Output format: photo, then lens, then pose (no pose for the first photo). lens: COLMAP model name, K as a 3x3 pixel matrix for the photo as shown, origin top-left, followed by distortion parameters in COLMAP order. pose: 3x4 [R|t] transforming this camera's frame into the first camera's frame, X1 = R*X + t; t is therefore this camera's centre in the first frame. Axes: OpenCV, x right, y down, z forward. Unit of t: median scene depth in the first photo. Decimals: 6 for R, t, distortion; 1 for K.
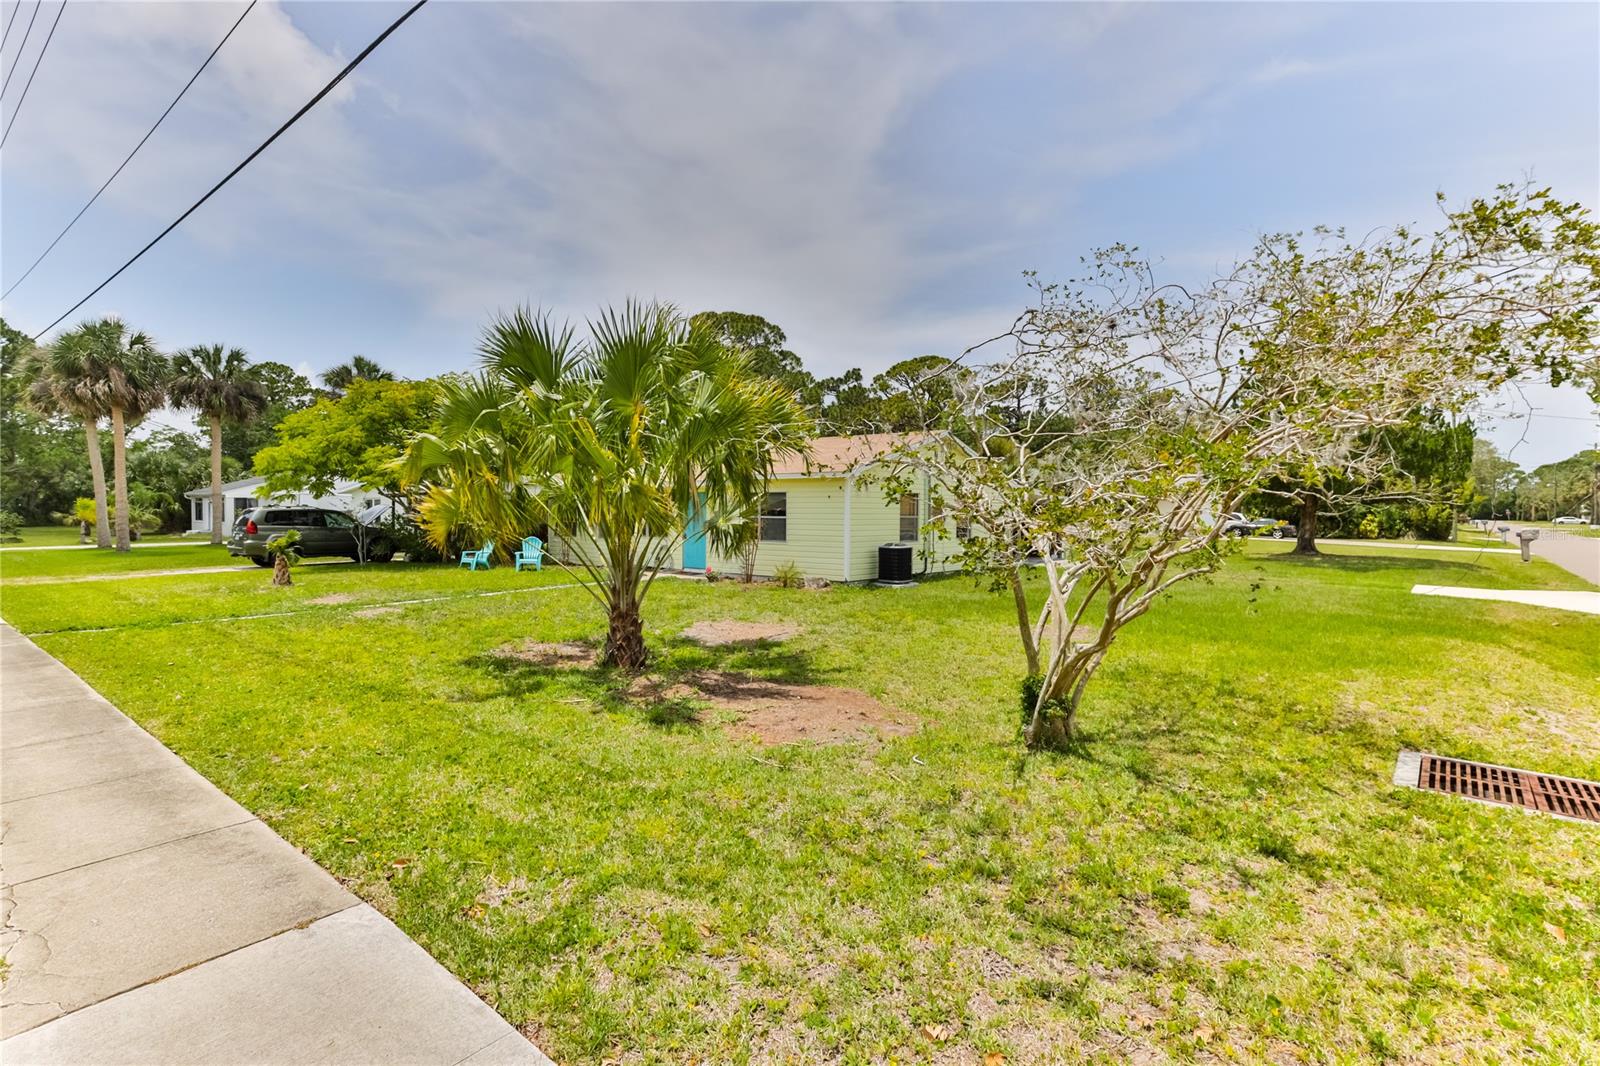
lens RADIAL K [[787.5, 0, 808.4], [0, 787.5, 532.6], [0, 0, 1]] dist [-0.044204, 0.035573]
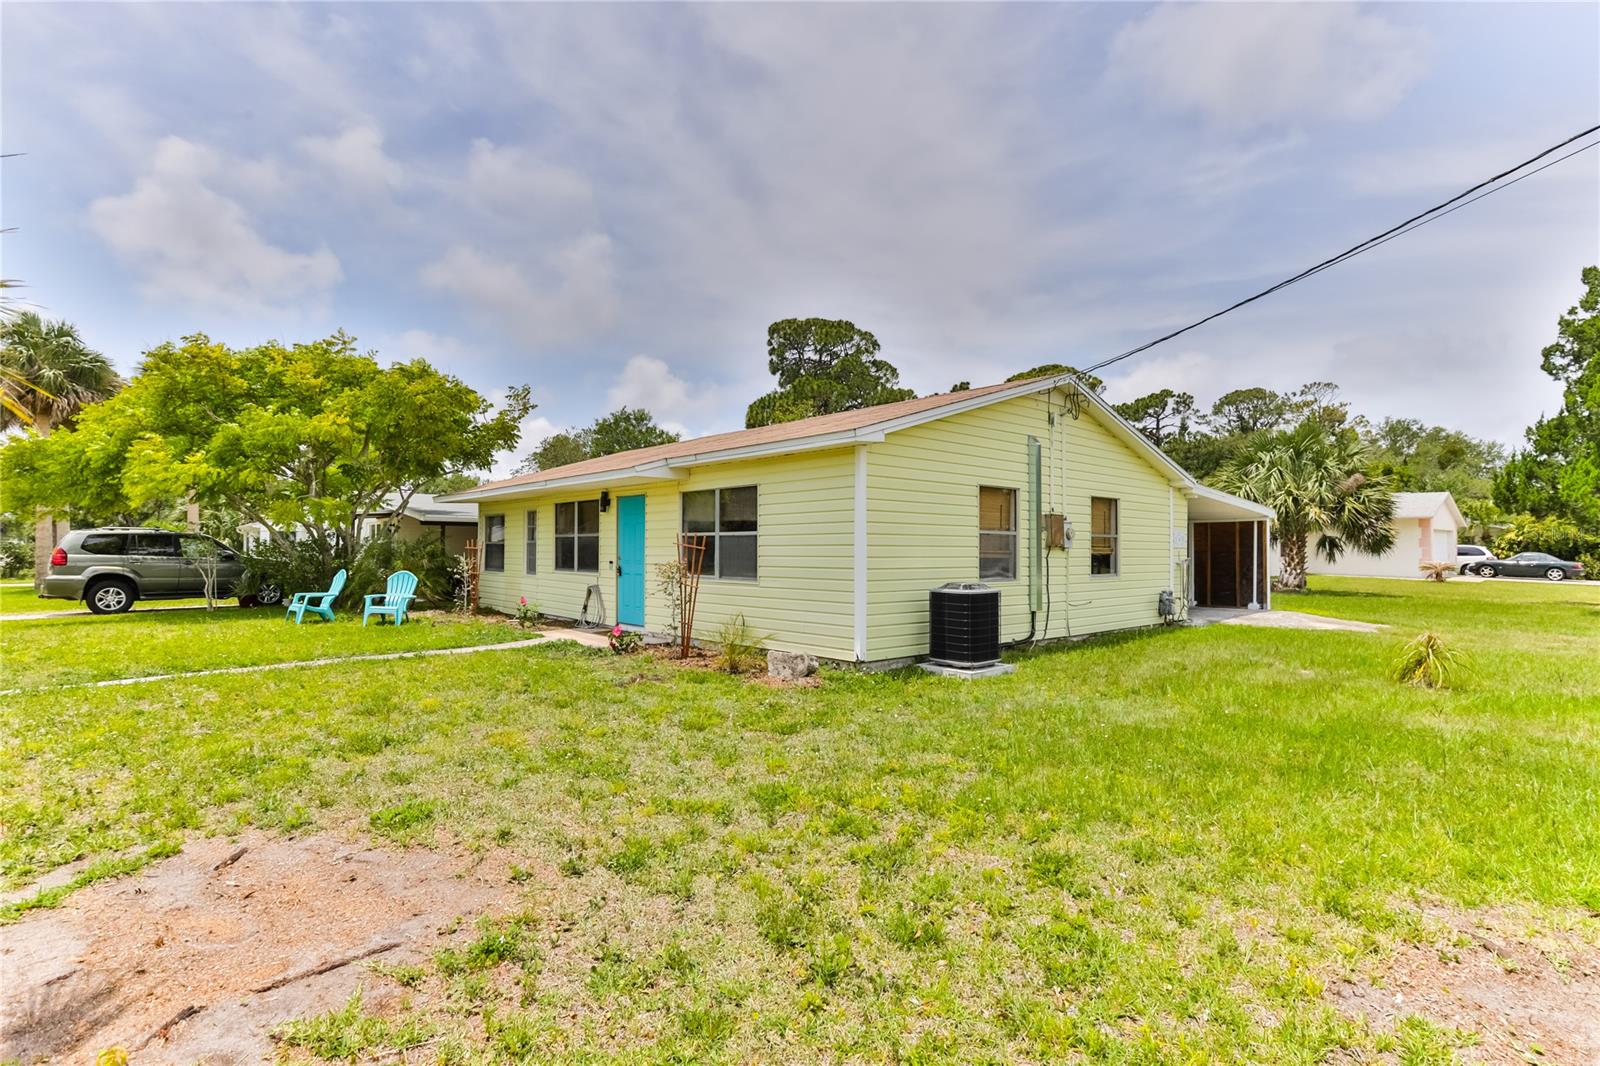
lens RADIAL K [[787.5, 0, 808.4], [0, 787.5, 532.6], [0, 0, 1]] dist [-0.044204, 0.035573]
pose [[0.988336, -0.003809, -0.152242, 0.076967], [-0.003808, 0.998756, -0.049712, 0.005767], [0.152242, 0.049712, 0.987092, 0.433720]]
